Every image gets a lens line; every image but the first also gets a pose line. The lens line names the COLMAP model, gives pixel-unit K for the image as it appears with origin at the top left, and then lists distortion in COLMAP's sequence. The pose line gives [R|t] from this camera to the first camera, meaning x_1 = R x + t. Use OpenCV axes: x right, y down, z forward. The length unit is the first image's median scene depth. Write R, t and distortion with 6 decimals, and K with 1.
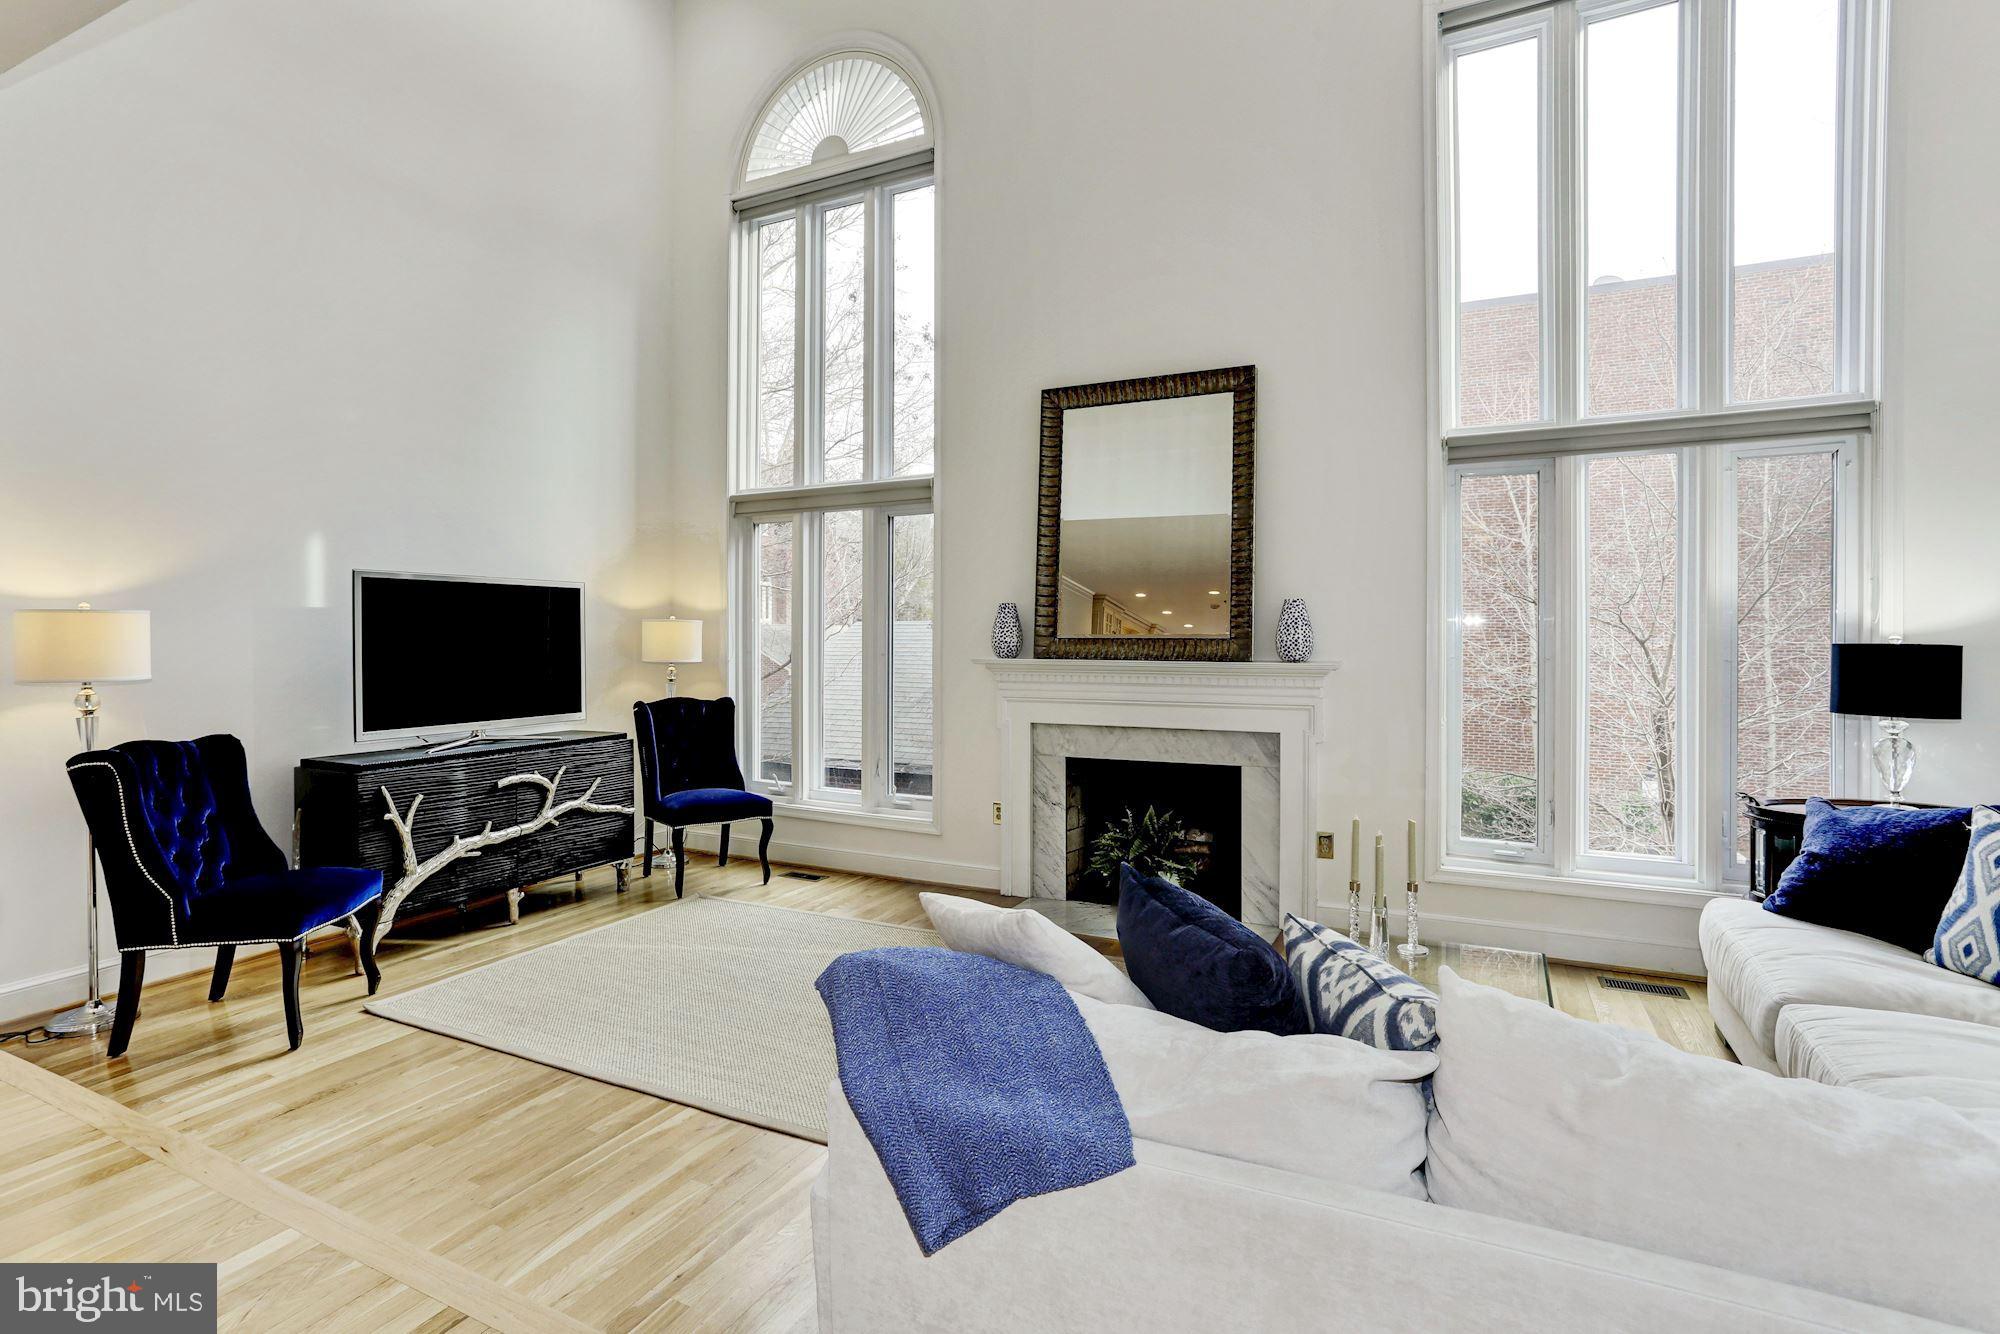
lens RADIAL K [[951.7, 0, 991.7], [0, 951.7, 628.0], [0, 0, 1]] dist [-0.051046, 0.033494]
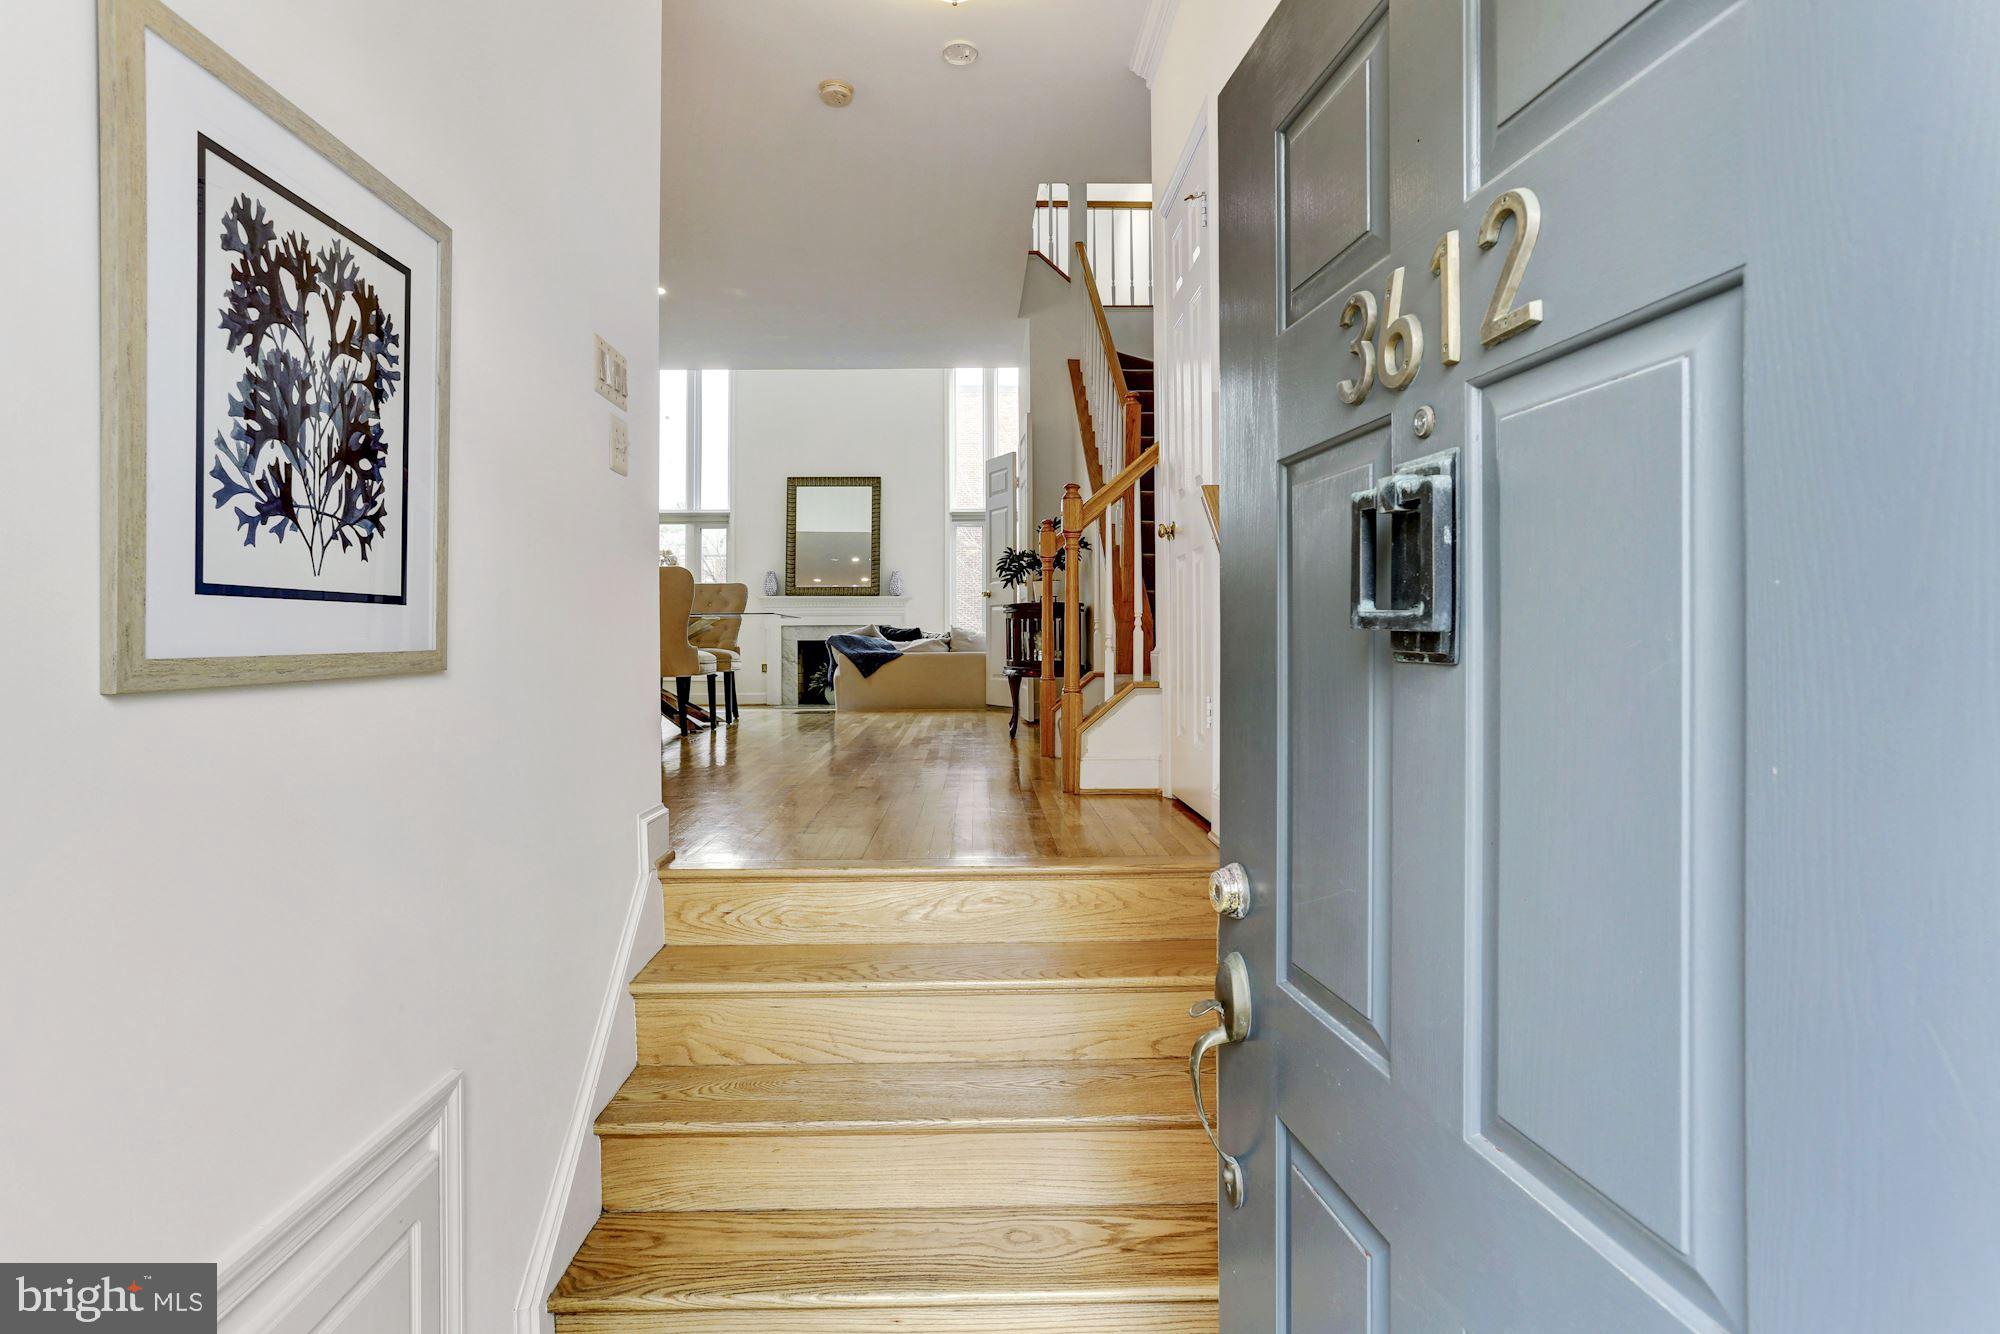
lens RADIAL K [[951.7, 0, 991.7], [0, 951.7, 628.0], [0, 0, 1]] dist [-0.051046, 0.033494]
pose [[0.881955, 0.002364, 0.471328, -0.582458], [0.000046, 0.999987, -0.005101, 0.118451], [-0.471334, 0.004520, 0.881943, -1.213477]]
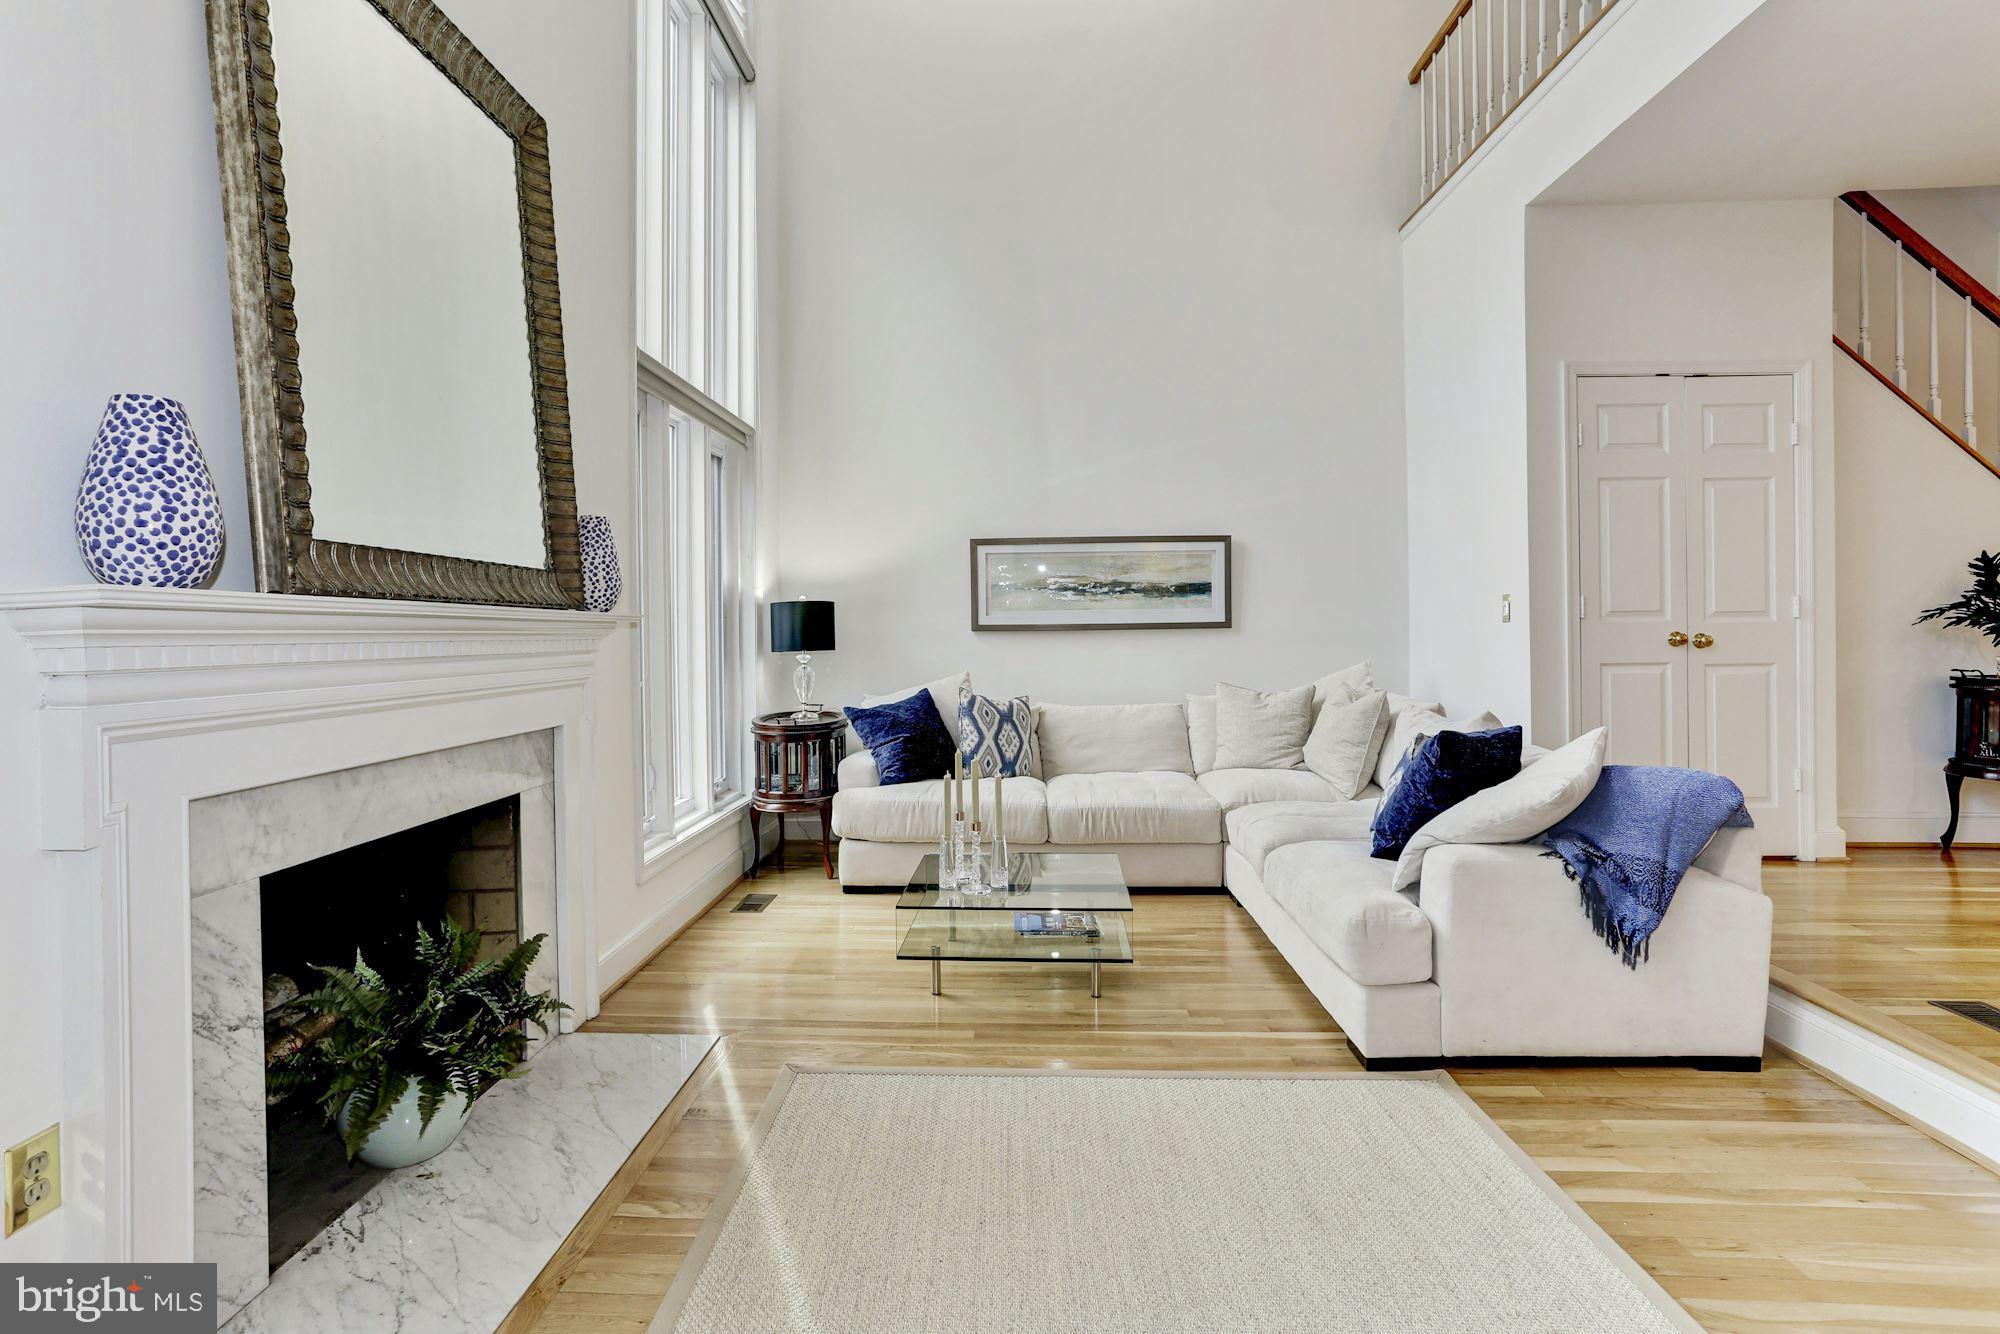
lens RADIAL K [[982.0, 0, 992.8], [0, 982.0, 635.8], [0, 0, 1]] dist [-0.055216, 0.035119]
pose [[-0.412972, 0.001249, 0.910743, -0.364699], [0.002619, 0.999997, -0.000184, 0.047039], [-0.910740, 0.002309, -0.412973, 0.906107]]
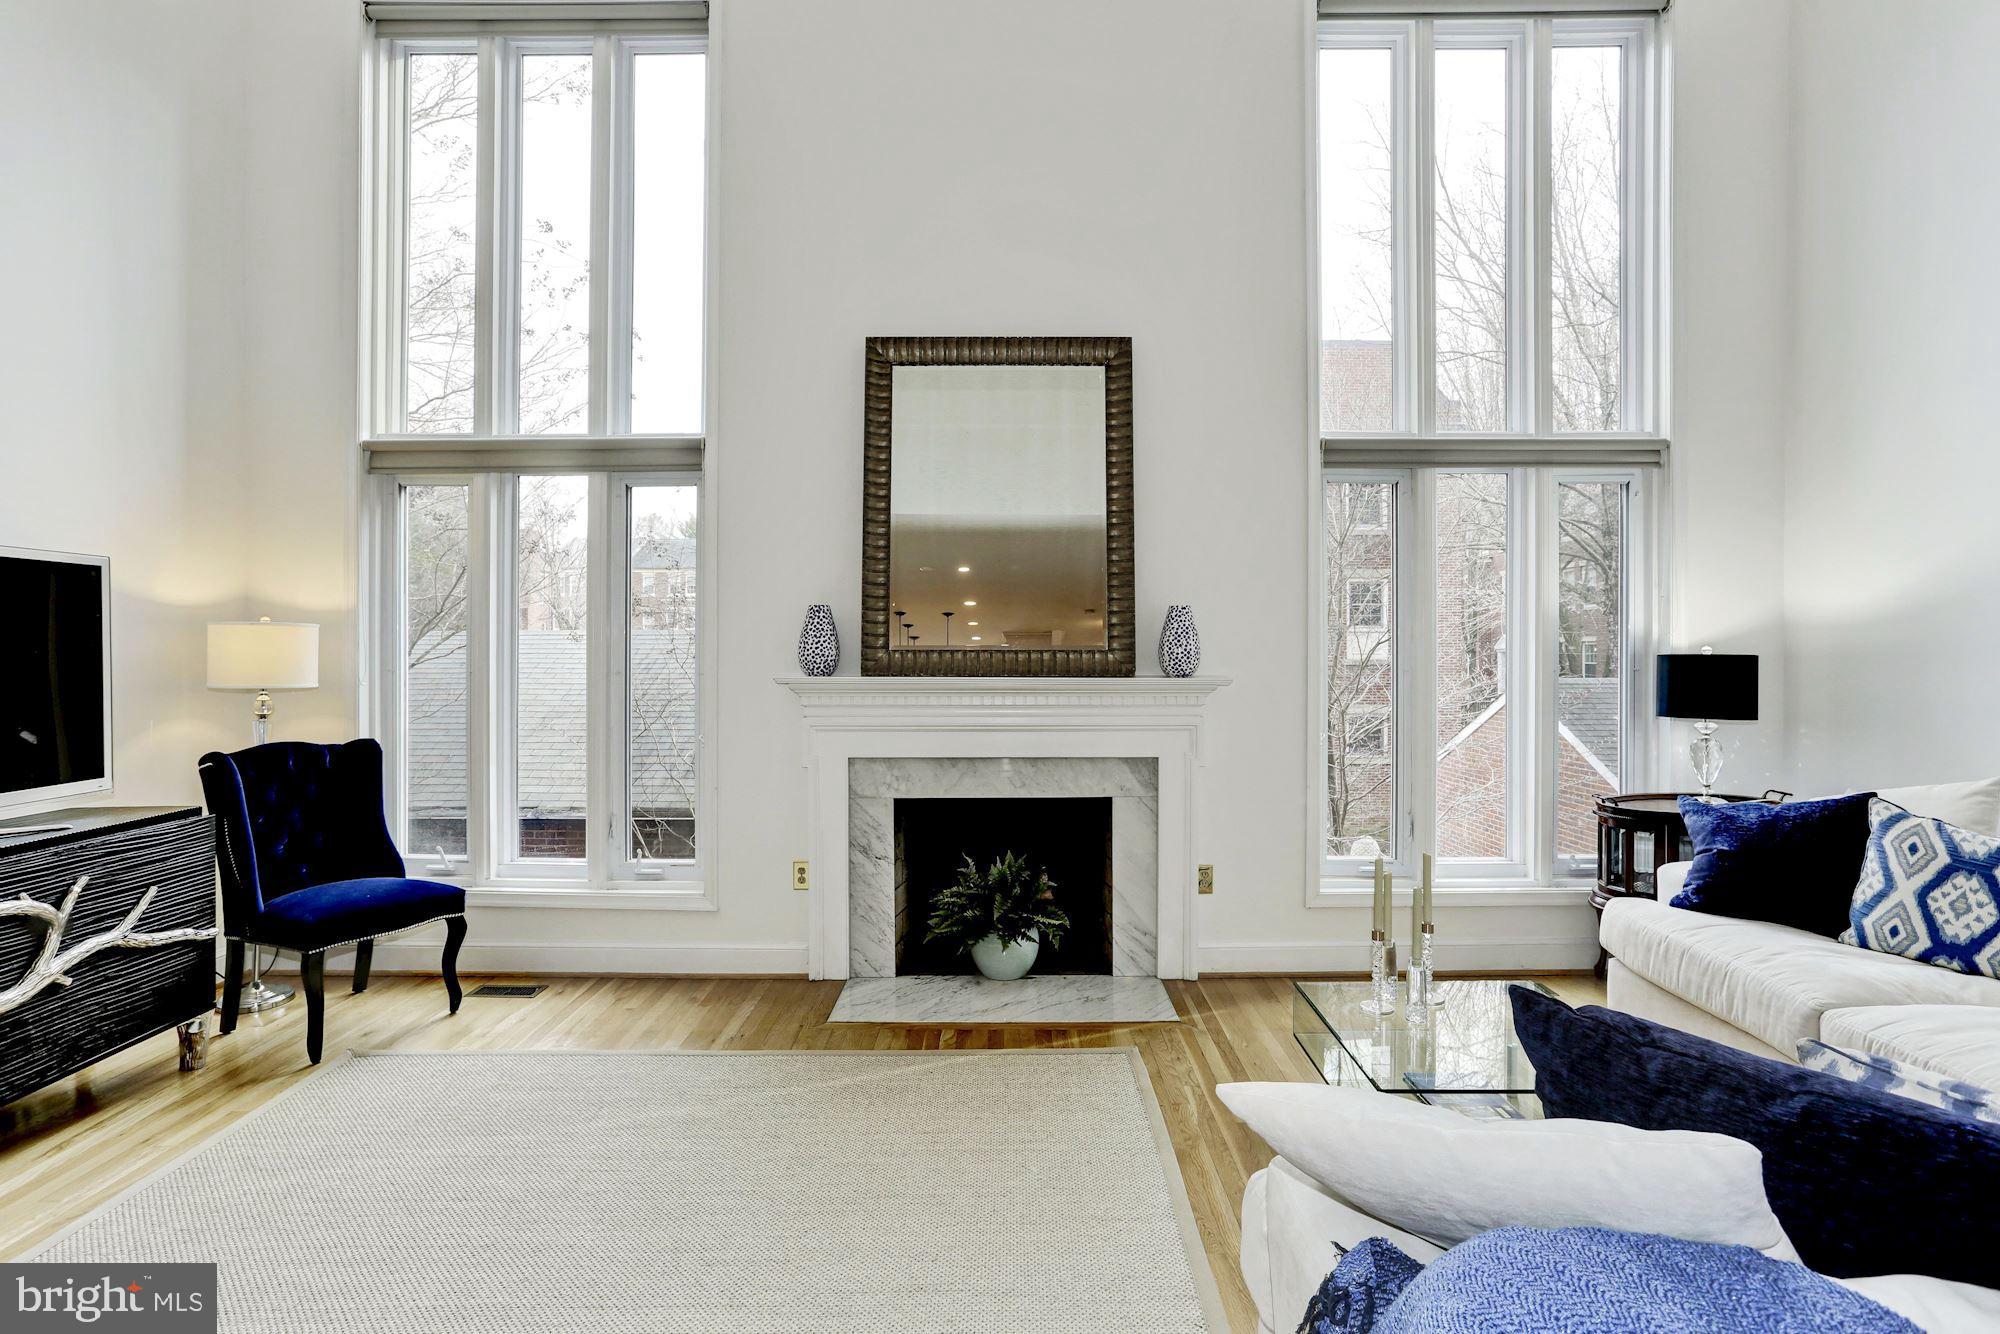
lens RADIAL K [[966.1, 0, 992.9], [0, 966.1, 638.9], [0, 0, 1]] dist [-0.052648, 0.035271]
pose [[0.897668, 0.002982, 0.440662, -0.207866], [-0.003463, 0.999994, 0.000287, 0.000664], [-0.440659, -0.001784, 0.897673, 0.235236]]
